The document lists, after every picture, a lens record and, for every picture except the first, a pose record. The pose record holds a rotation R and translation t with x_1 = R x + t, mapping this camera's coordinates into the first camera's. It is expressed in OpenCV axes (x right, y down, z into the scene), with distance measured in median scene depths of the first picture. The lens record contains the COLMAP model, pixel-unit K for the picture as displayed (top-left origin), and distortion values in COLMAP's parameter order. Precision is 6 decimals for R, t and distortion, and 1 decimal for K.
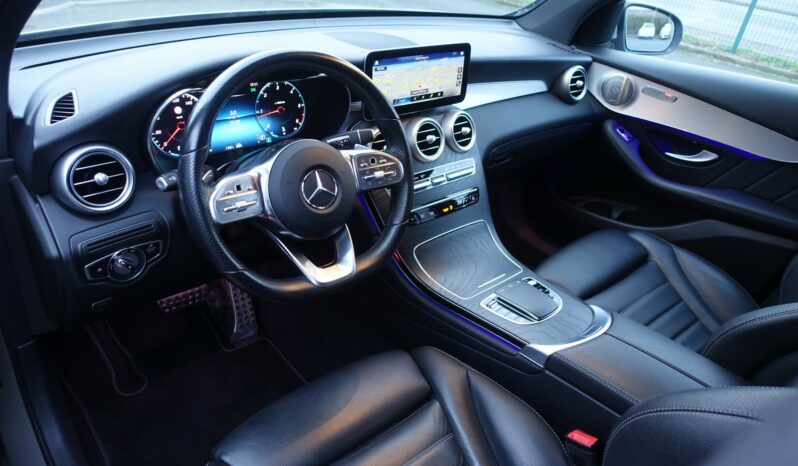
lens RADIAL K [[550.6, 0, 399.0], [0, 550.6, 233.0], [0, 0, 1]] dist [-0.012629, 0.002054]
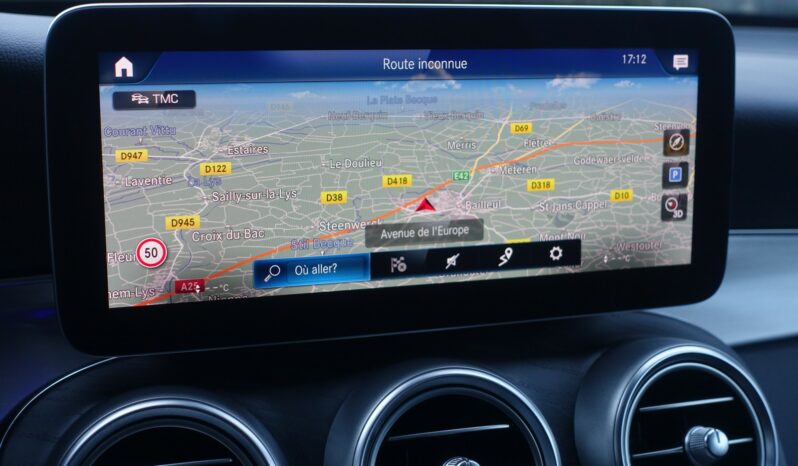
lens RADIAL K [[1187.6, 0, 418.3], [0, 1187.6, 230.3], [0, 0, 1]] dist [-0.023269, -0.024319]
pose [[0.930171, 0.000228, -0.367126, 0.202364], [-0.122274, 0.943100, -0.309212, -0.131899], [0.346166, 0.332510, 0.877272, 0.658820]]
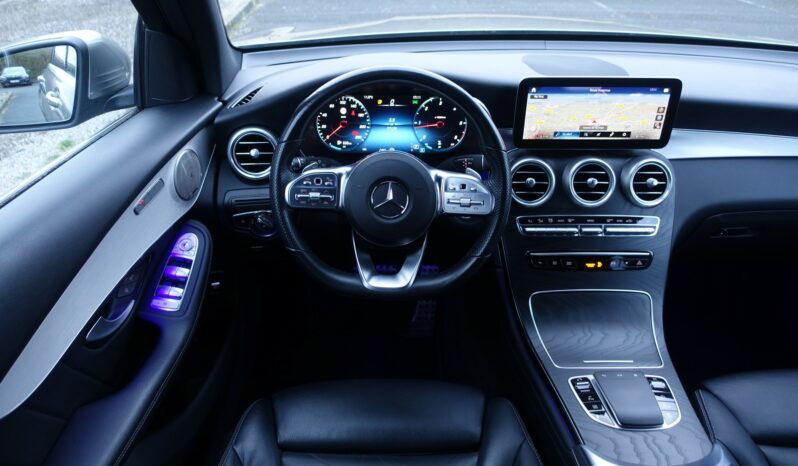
lens RADIAL K [[550.6, 0, 399.0], [0, 550.6, 233.0], [0, 0, 1]] dist [-0.012629, 0.002054]
pose [[0.758544, 0.258205, -0.598282, 0.392957], [-0.273339, 0.959542, 0.067559, -0.072418], [0.591521, 0.112288, 0.798432, 0.136328]]
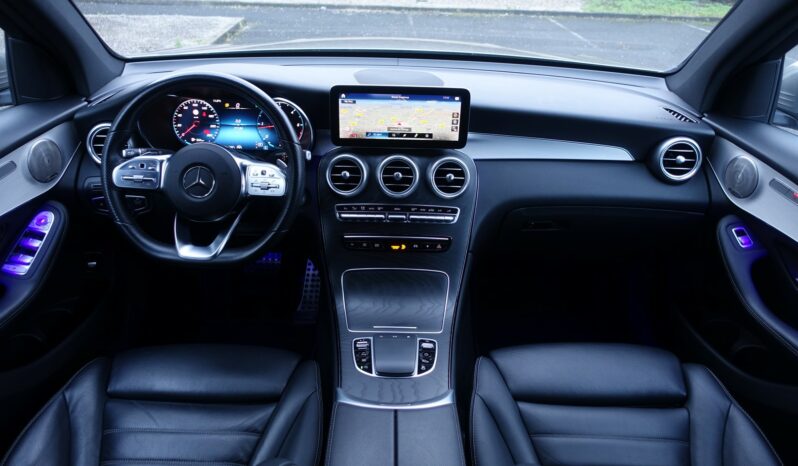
lens RADIAL K [[550.6, 0, 399.0], [0, 550.6, 233.0], [0, 0, 1]] dist [-0.012629, 0.002054]
pose [[0.755301, 0.249055, -0.606212, 0.750894], [-0.294184, 0.955396, 0.025979, -0.103000], [0.585642, 0.158716, 0.794879, 0.221260]]
